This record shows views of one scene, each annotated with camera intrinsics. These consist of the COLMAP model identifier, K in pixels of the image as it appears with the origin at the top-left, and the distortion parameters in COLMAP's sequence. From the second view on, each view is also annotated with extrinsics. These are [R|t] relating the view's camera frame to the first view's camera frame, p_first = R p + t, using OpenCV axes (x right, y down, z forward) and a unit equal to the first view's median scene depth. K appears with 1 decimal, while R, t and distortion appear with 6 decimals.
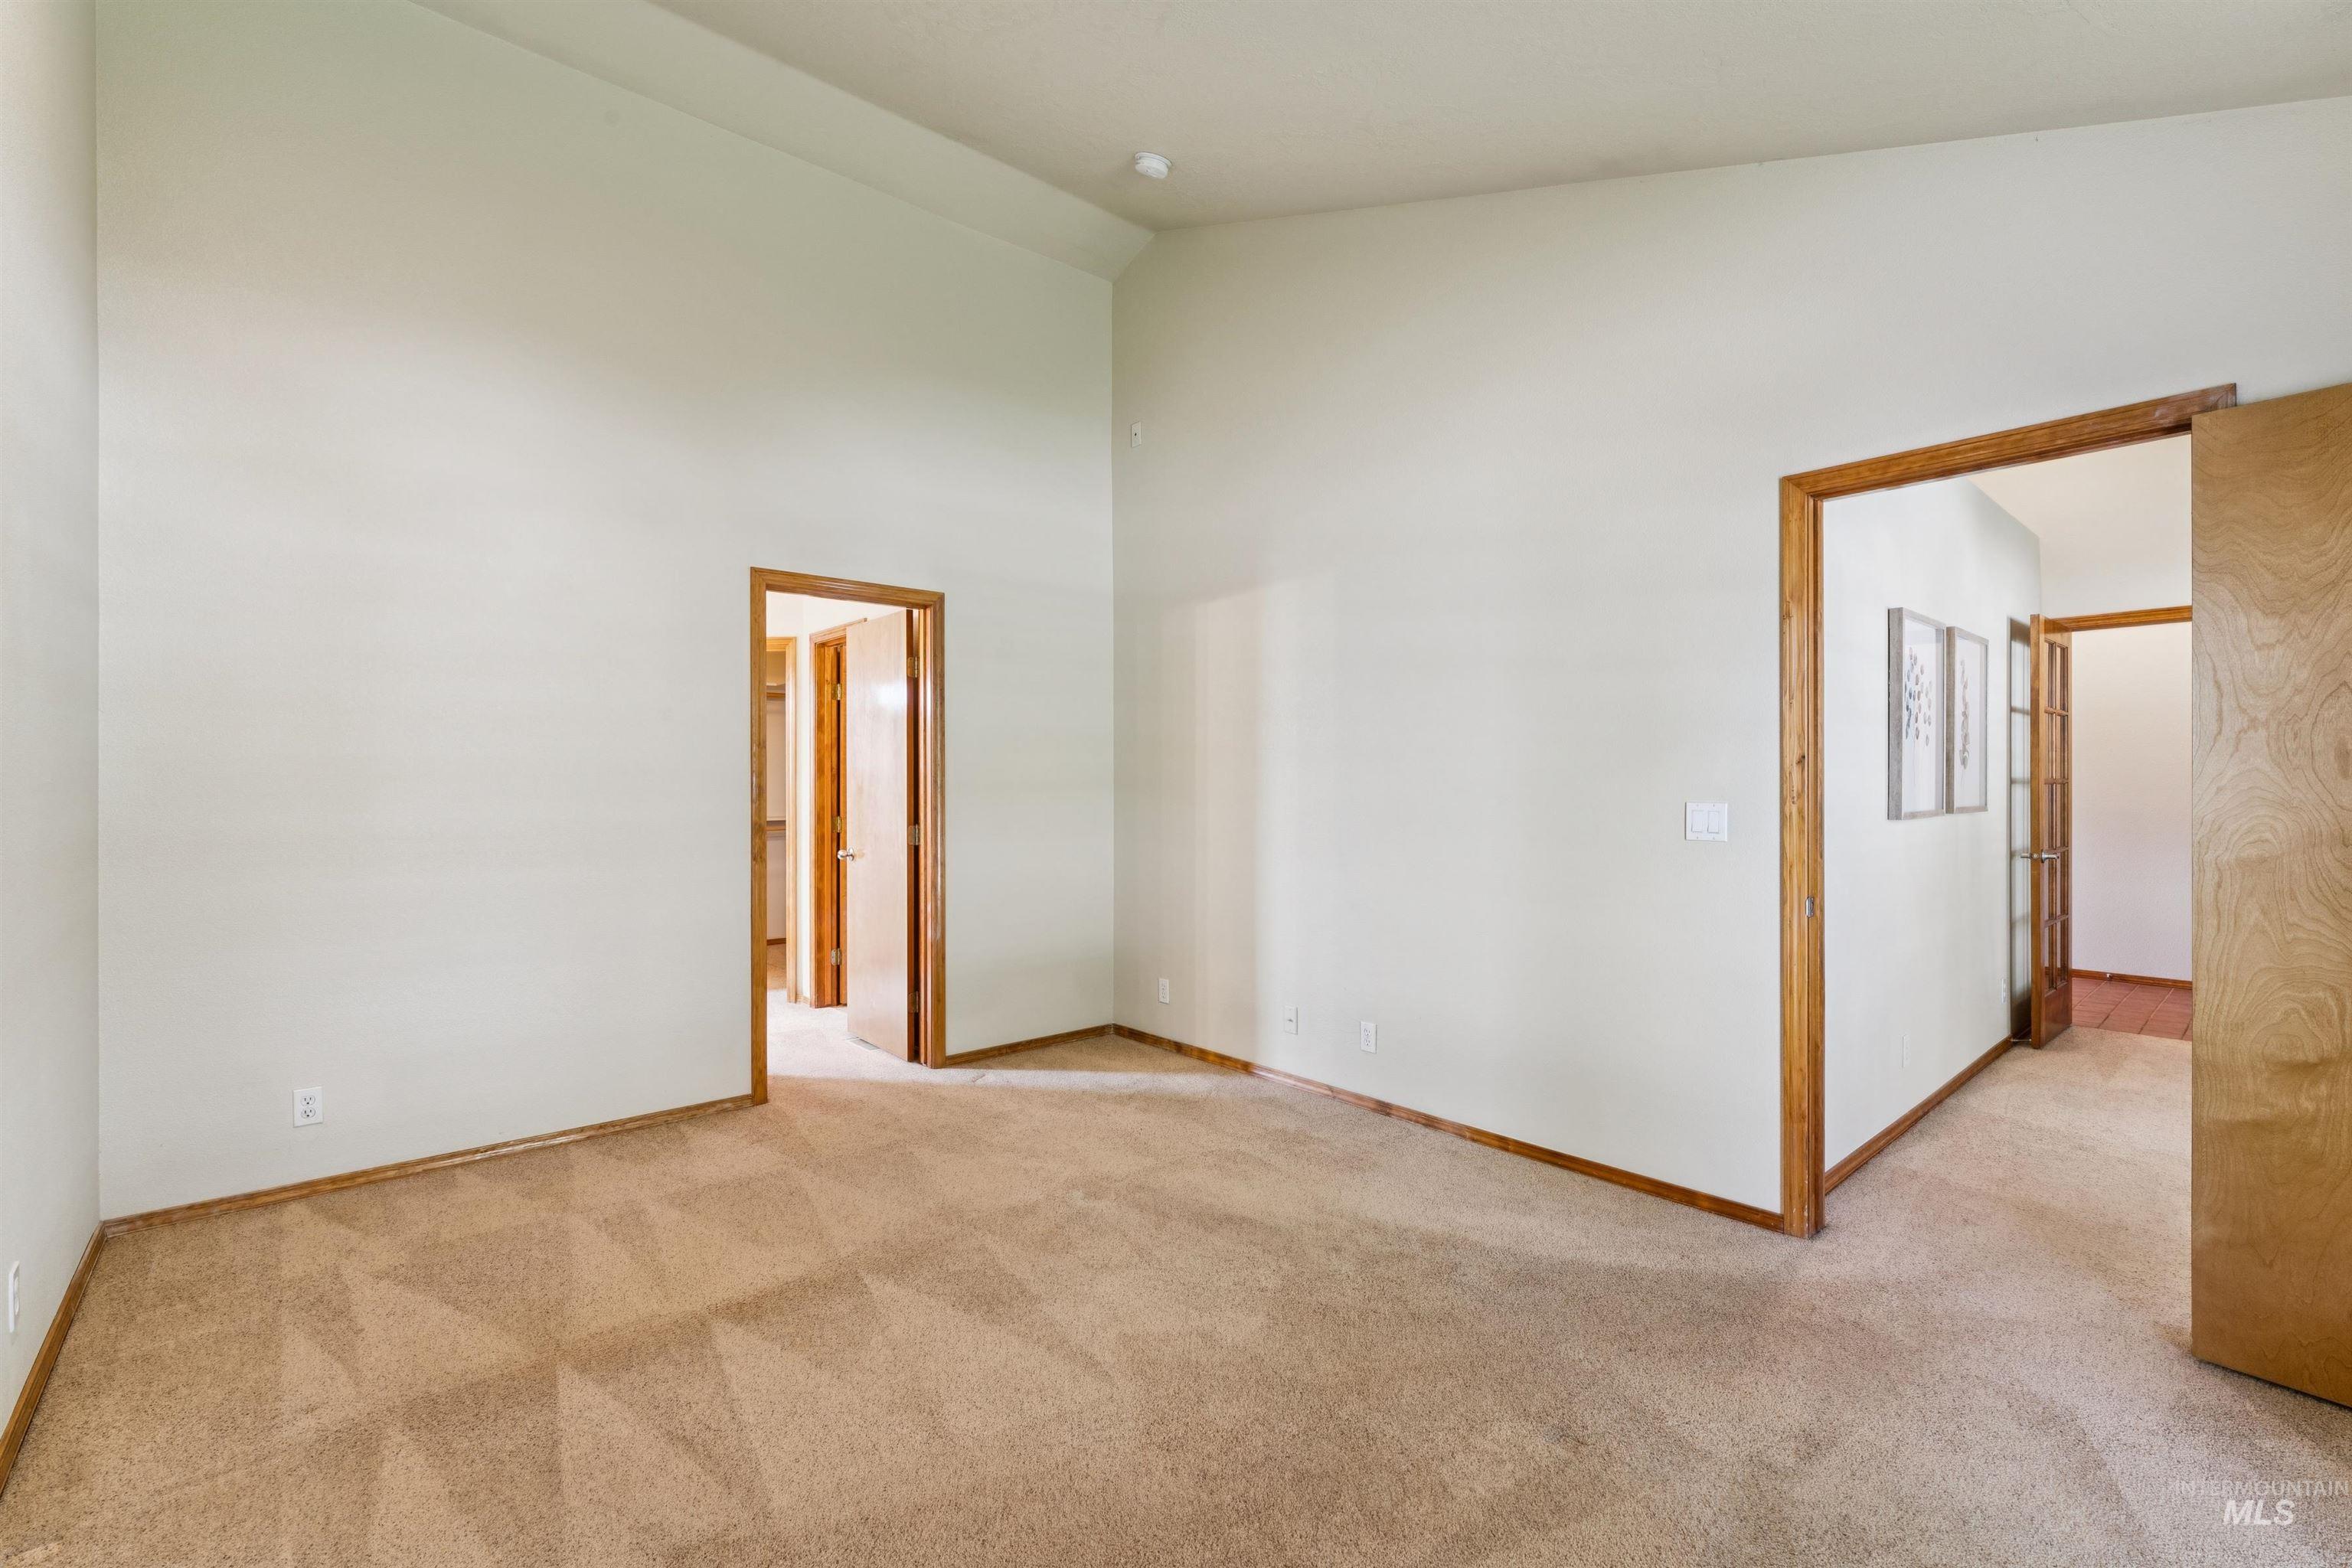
lens RADIAL K [[1032.3, 0, 1188.6], [0, 1032.3, 787.4], [0, 0, 1]] dist [0.001096, -0.001910]
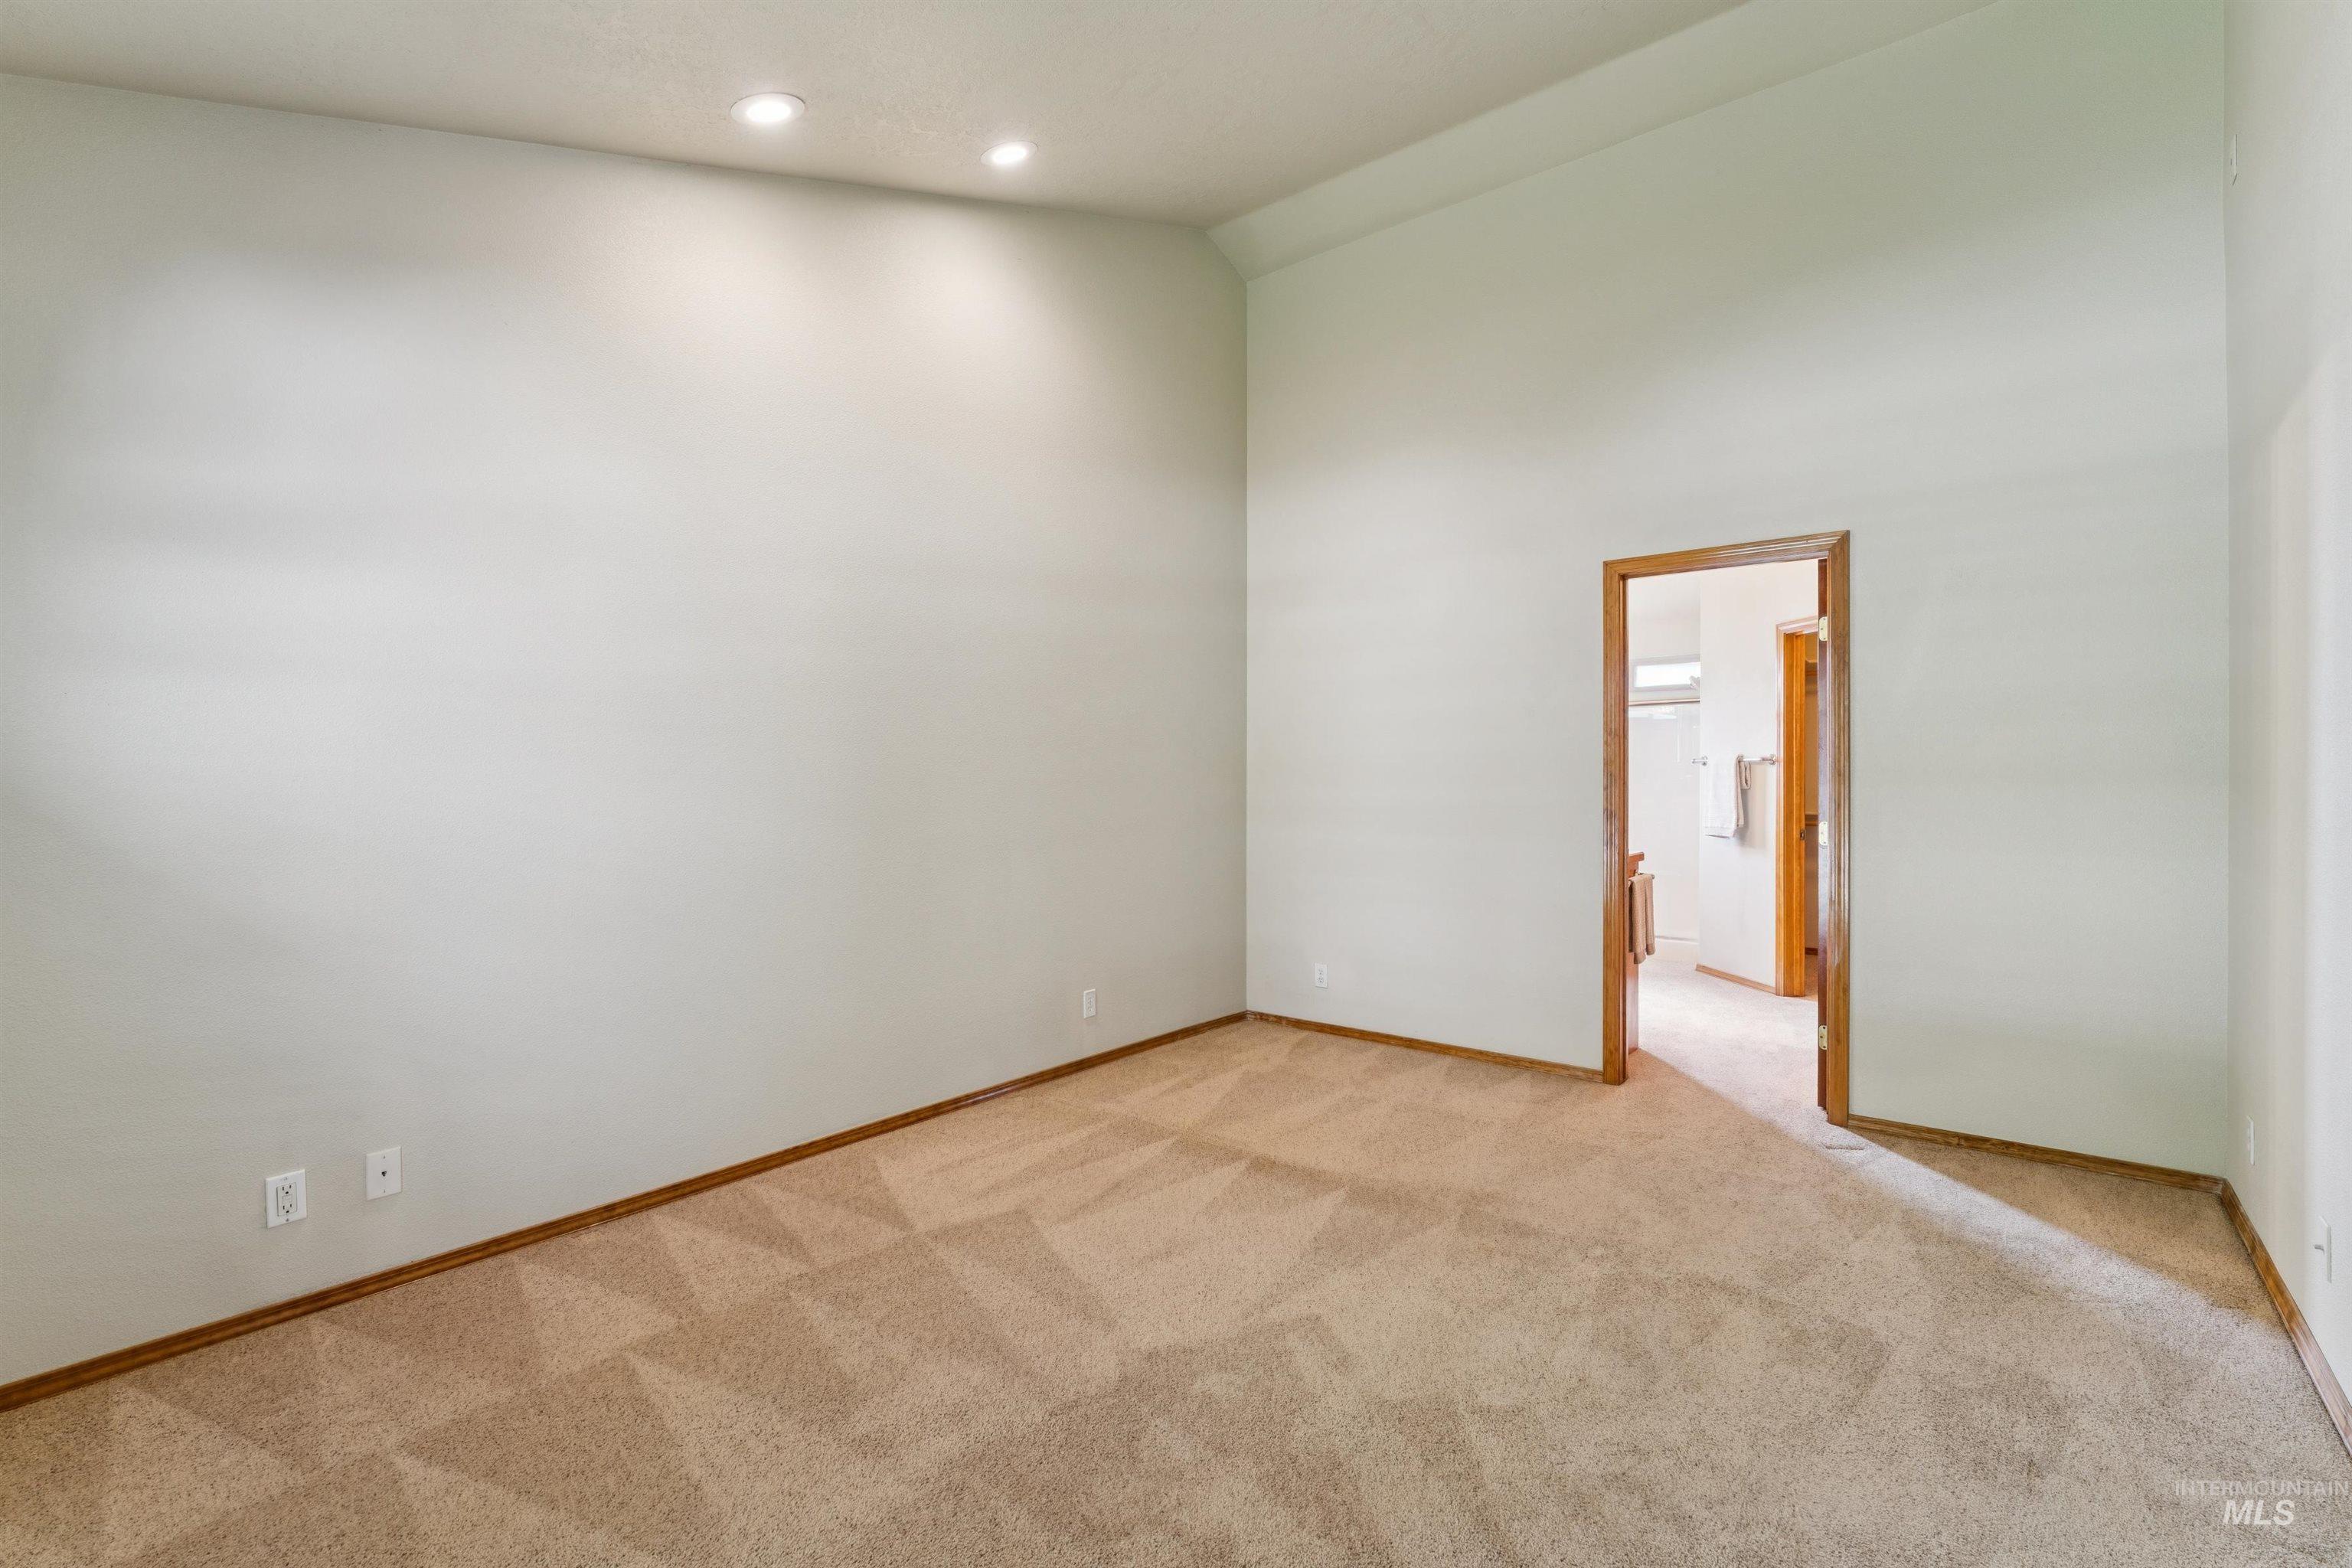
lens RADIAL K [[1032.3, 0, 1171.1], [0, 1032.3, 792.5], [0, 0, 1]] dist [0.001096, -0.001910]
pose [[0.162803, 0.019575, -0.986464, 0.574979], [-0.003588, 0.999808, 0.019248, -0.001368], [0.986652, 0.000406, 0.162842, 0.441272]]
